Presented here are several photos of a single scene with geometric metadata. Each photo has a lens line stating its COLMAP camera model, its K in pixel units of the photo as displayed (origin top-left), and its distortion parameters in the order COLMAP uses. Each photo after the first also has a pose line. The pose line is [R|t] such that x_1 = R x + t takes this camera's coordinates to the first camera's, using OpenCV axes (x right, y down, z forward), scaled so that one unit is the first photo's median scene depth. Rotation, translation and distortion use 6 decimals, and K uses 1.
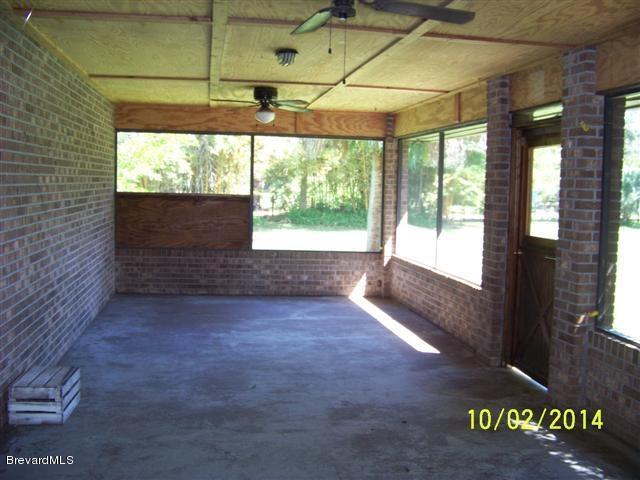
lens RADIAL K [[676.2, 0, 317.7], [0, 676.2, 240.7], [0, 0, 1]] dist [-0.082816, 0.000000]
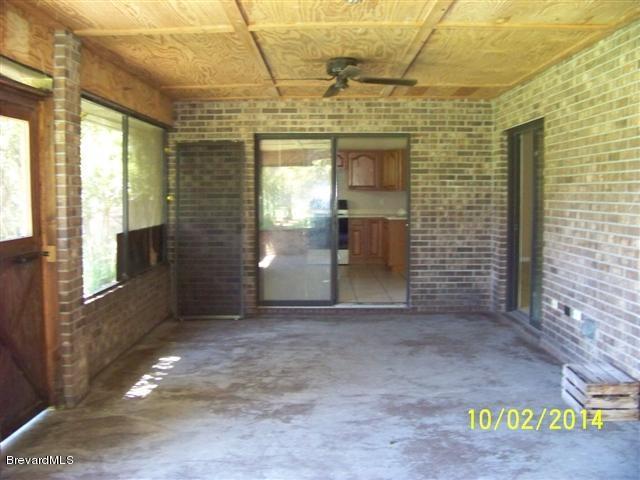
lens RADIAL K [[676.2, 0, 316.6], [0, 676.2, 237.1], [0, 0, 1]] dist [-0.082816, 0.000000]
pose [[-0.984547, -0.031864, 0.172196, -0.148398], [-0.004928, 0.987958, 0.154643, -0.140781], [-0.175050, 0.151405, -0.972848, 1.898263]]
